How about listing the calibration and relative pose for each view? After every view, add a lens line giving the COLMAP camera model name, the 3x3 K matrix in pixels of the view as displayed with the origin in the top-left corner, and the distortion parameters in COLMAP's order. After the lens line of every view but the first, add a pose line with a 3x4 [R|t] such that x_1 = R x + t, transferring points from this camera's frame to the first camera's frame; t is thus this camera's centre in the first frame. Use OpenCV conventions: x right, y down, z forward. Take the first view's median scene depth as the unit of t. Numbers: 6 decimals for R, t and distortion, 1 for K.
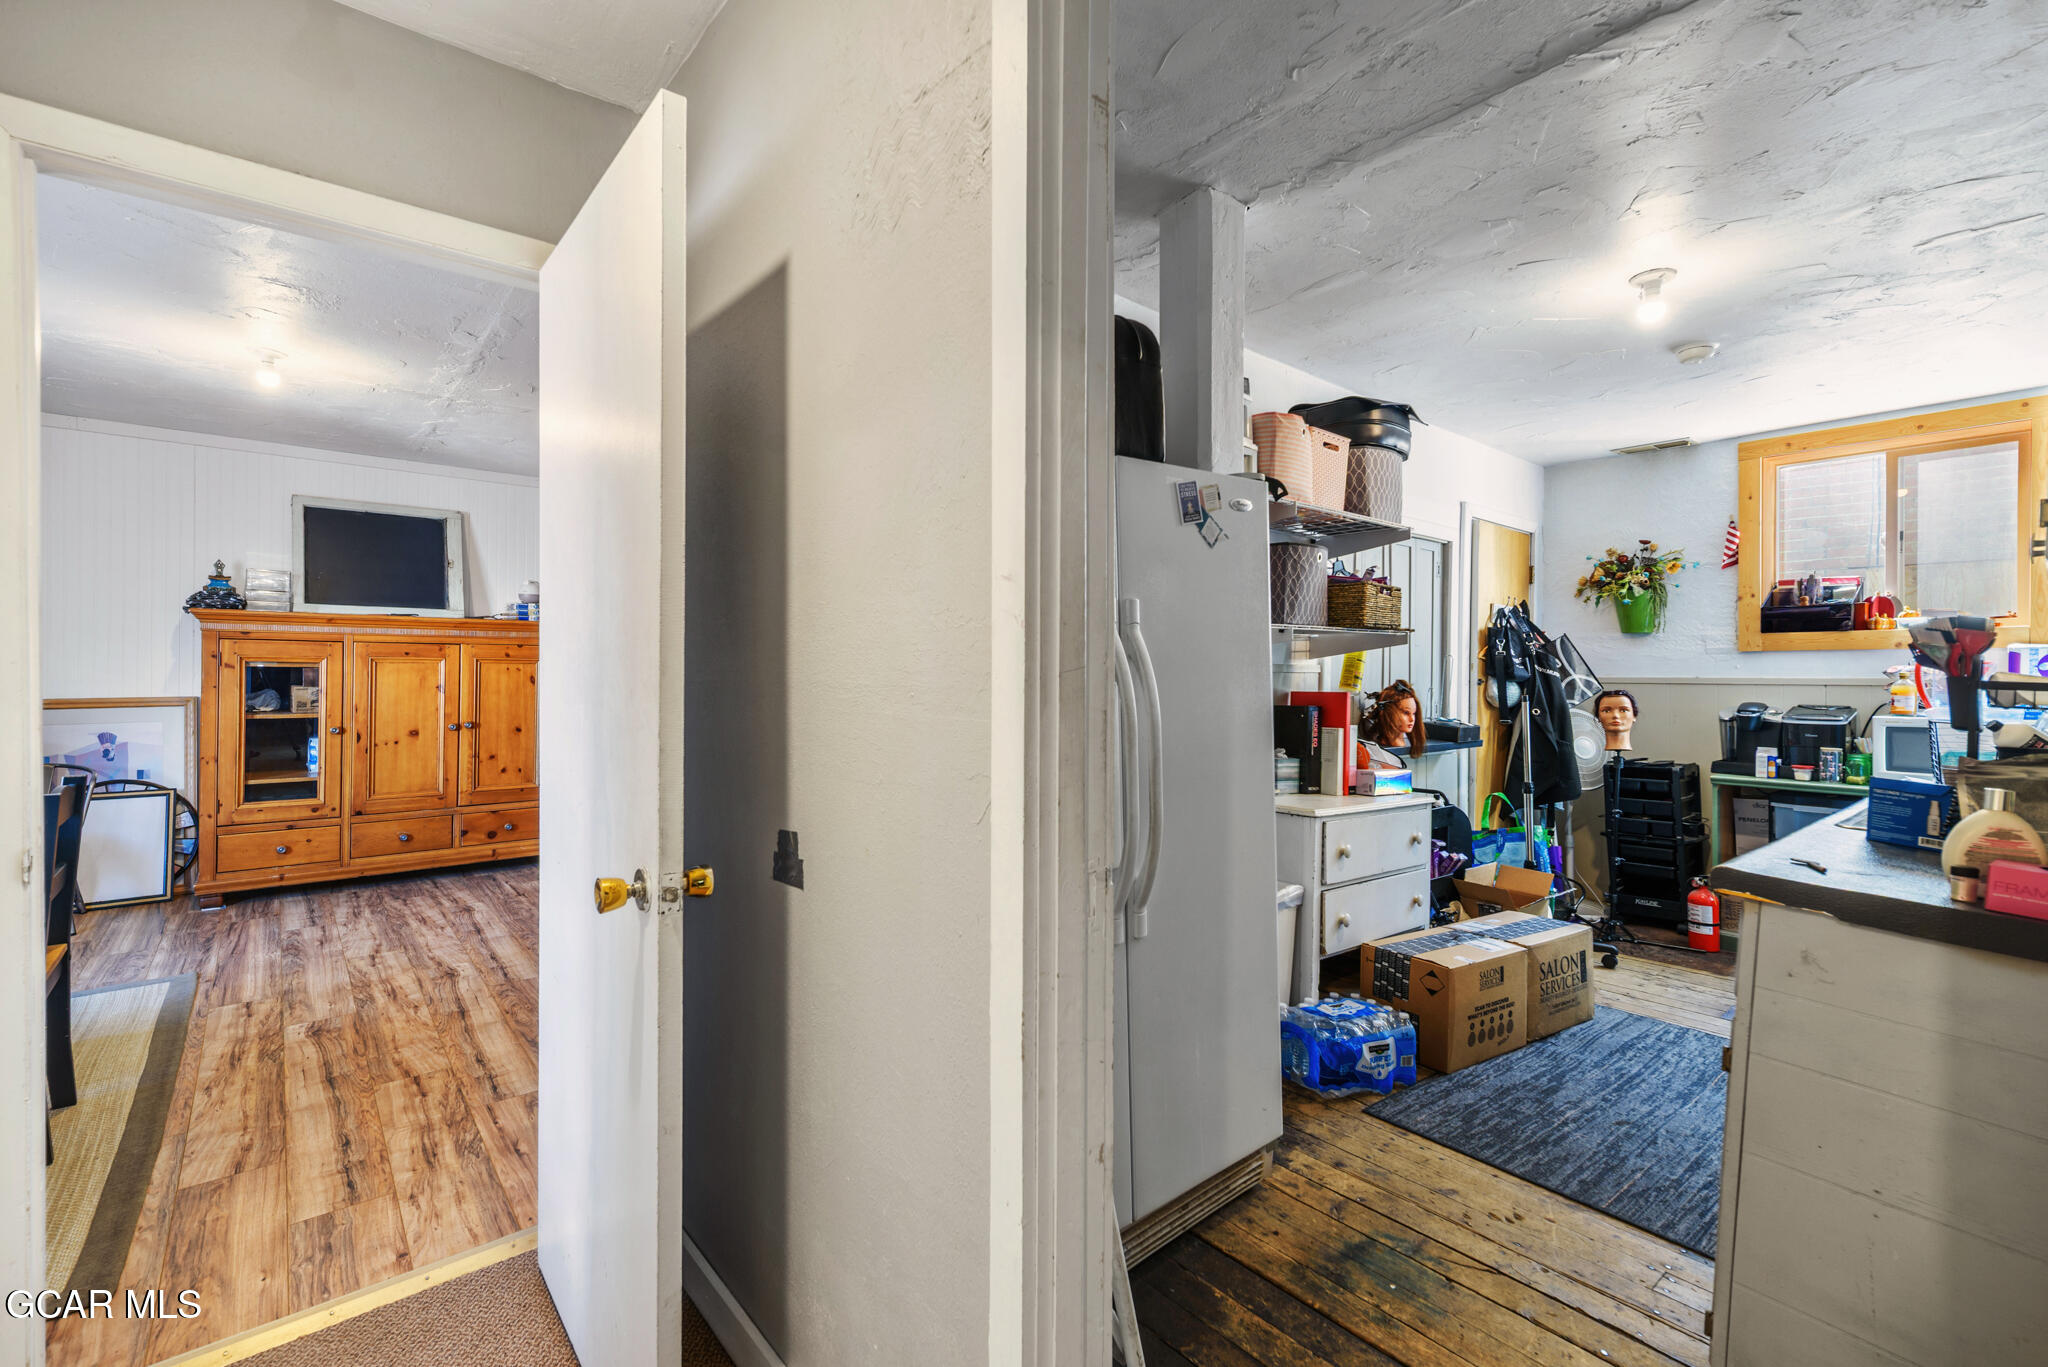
lens RADIAL K [[888.4, 0, 1016.9], [0, 888.4, 669.4], [0, 0, 1]] dist [0.001586, 0.000630]
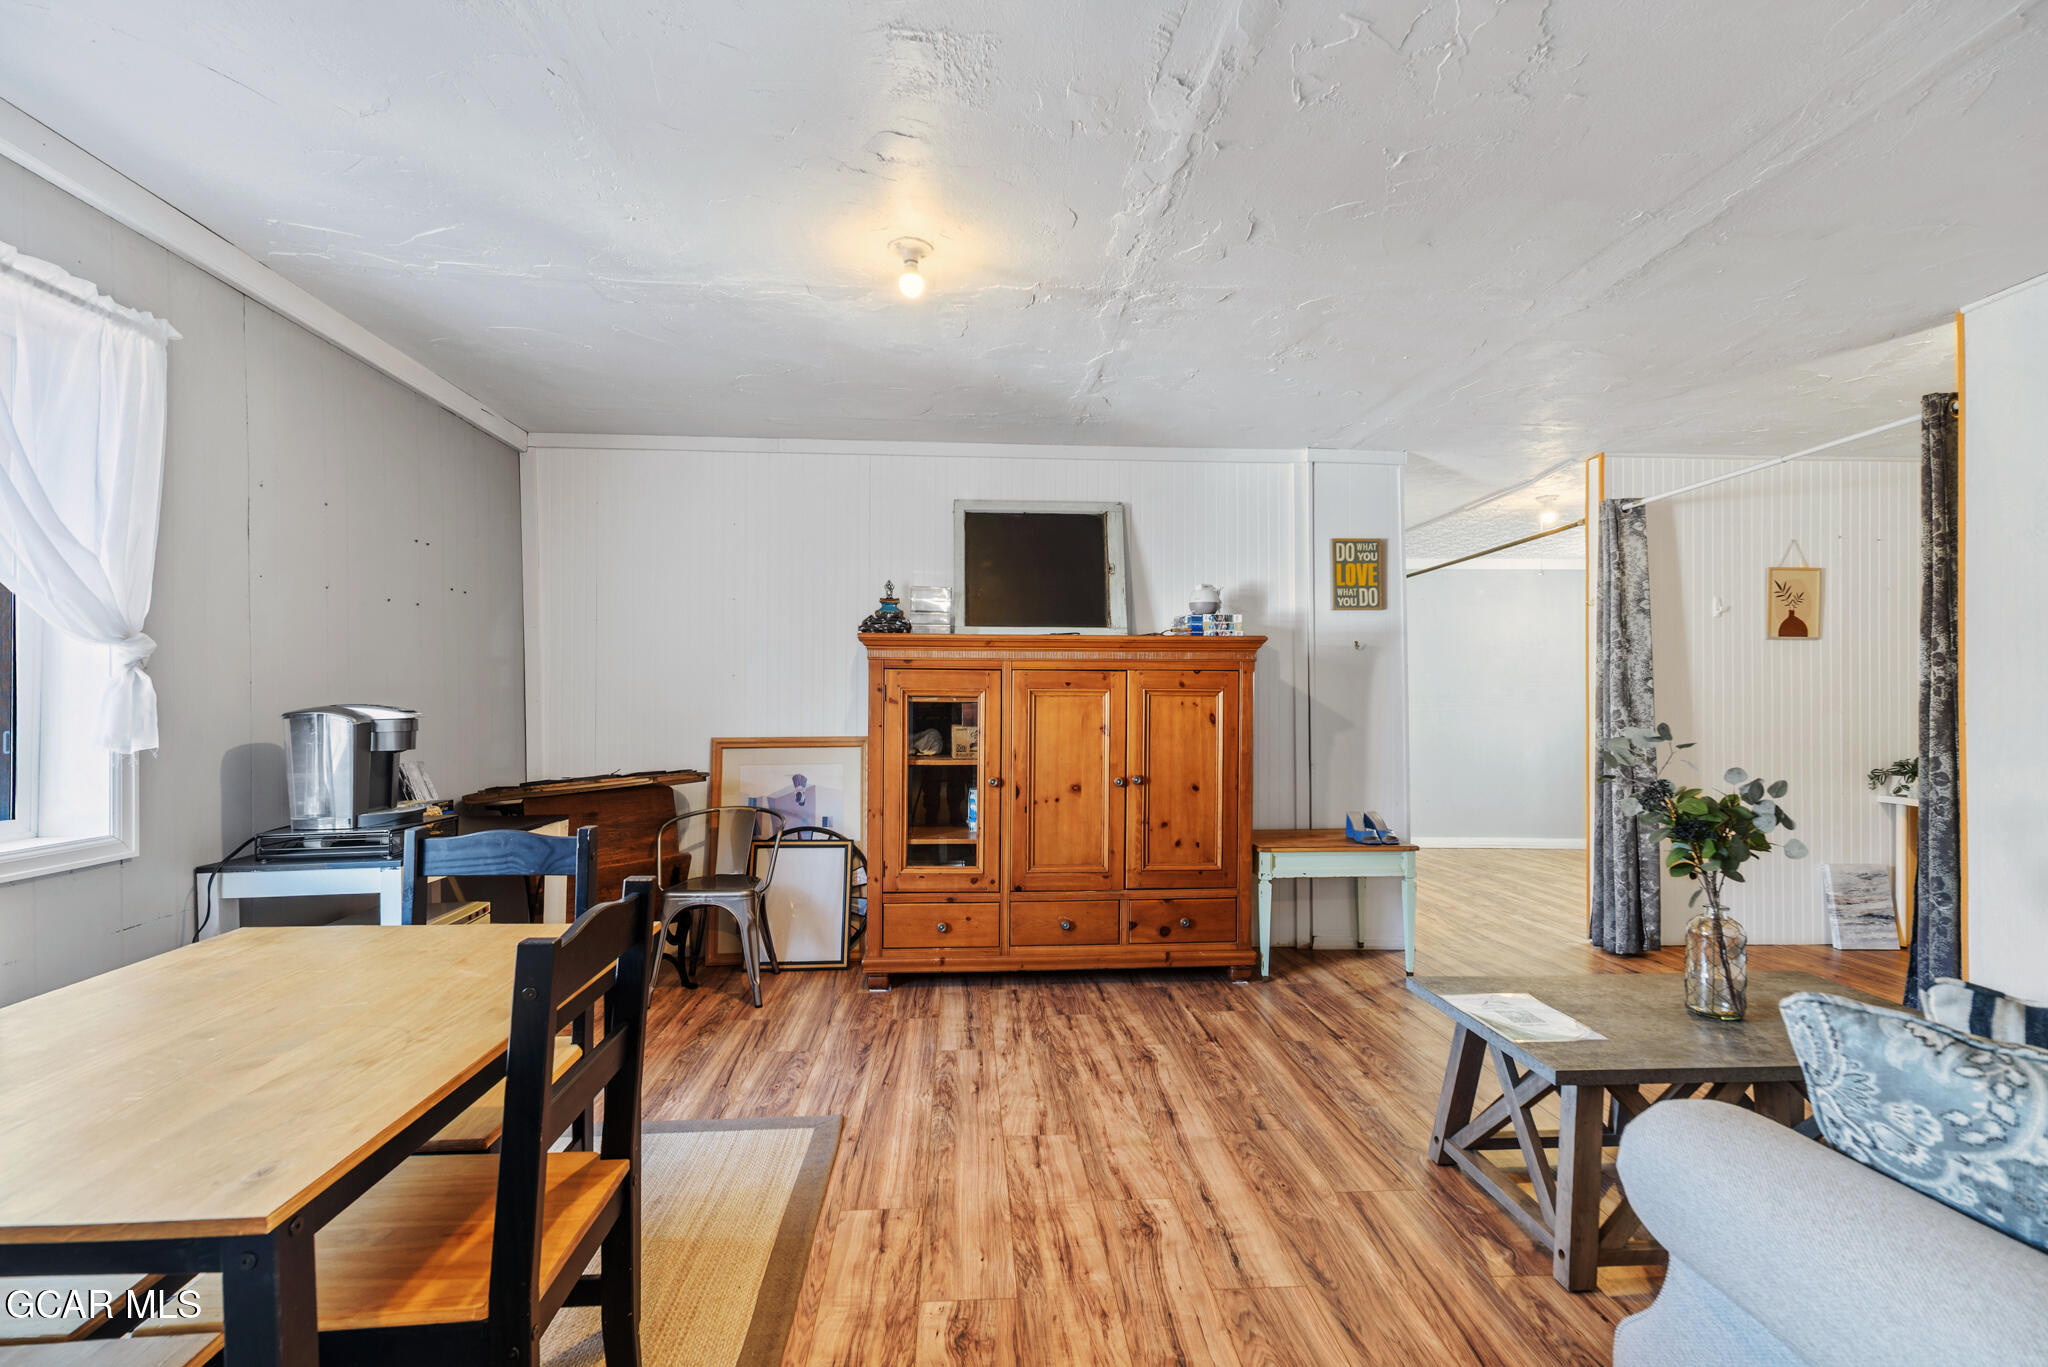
lens RADIAL K [[888.4, 0, 1016.9], [0, 888.4, 669.4], [0, 0, 1]] dist [0.001586, 0.000630]
pose [[0.803756, -0.029199, -0.594242, -0.281342], [0.003284, 0.998998, -0.044644, 0.003951], [0.594949, 0.033931, 0.803047, 0.379240]]
